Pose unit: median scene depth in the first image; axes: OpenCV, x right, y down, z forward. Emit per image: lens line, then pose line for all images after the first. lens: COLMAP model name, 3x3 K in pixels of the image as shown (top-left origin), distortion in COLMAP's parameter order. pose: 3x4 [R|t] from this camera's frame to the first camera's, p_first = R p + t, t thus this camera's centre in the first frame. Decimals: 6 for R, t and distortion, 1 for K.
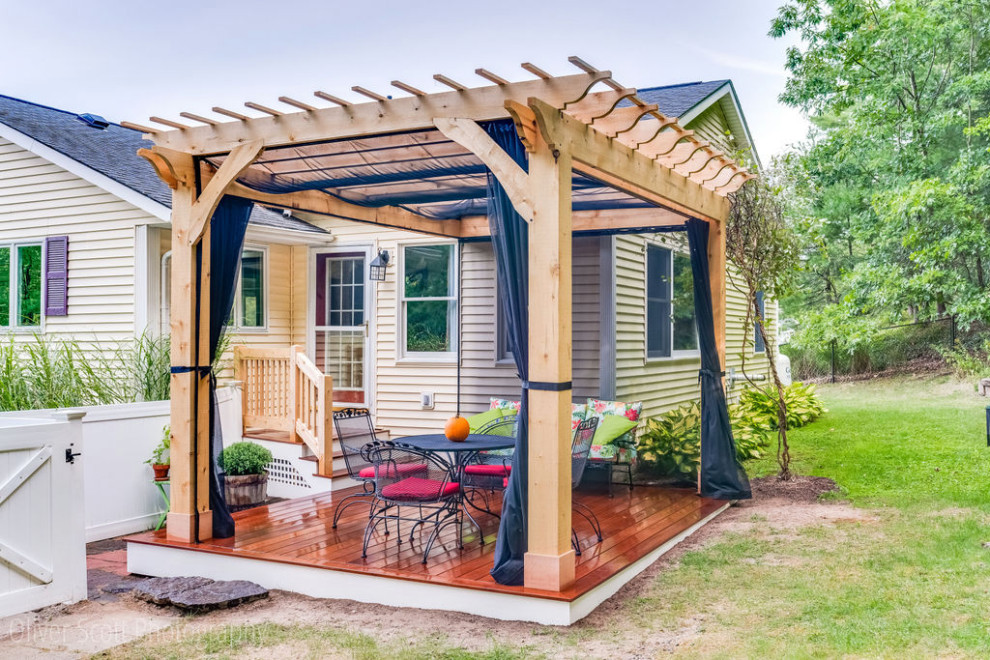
lens RADIAL K [[966.4, 0, 500.2], [0, 966.4, 319.2], [0, 0, 1]] dist [-0.025070, 0.003845]
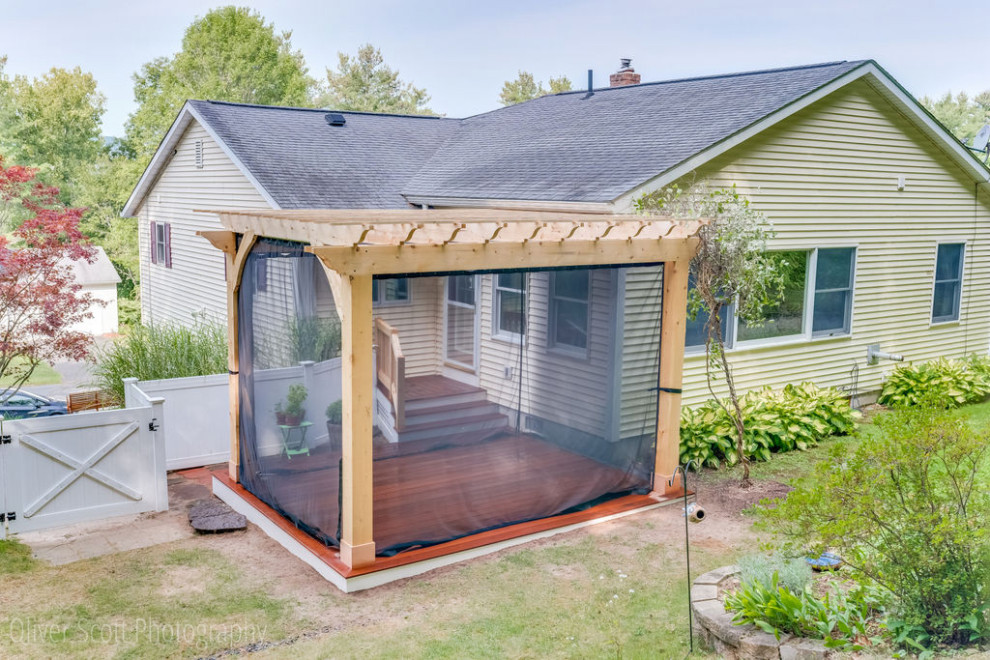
lens RADIAL K [[953.6, 0, 495.0], [0, 953.6, 330.0], [0, 0, 1]] dist [-0.023572, -0.008530]
pose [[0.882406, 0.085344, -0.462683, 0.522518], [-0.007555, 0.985854, 0.167436, -0.192184], [0.470427, -0.144251, 0.870569, -0.076976]]
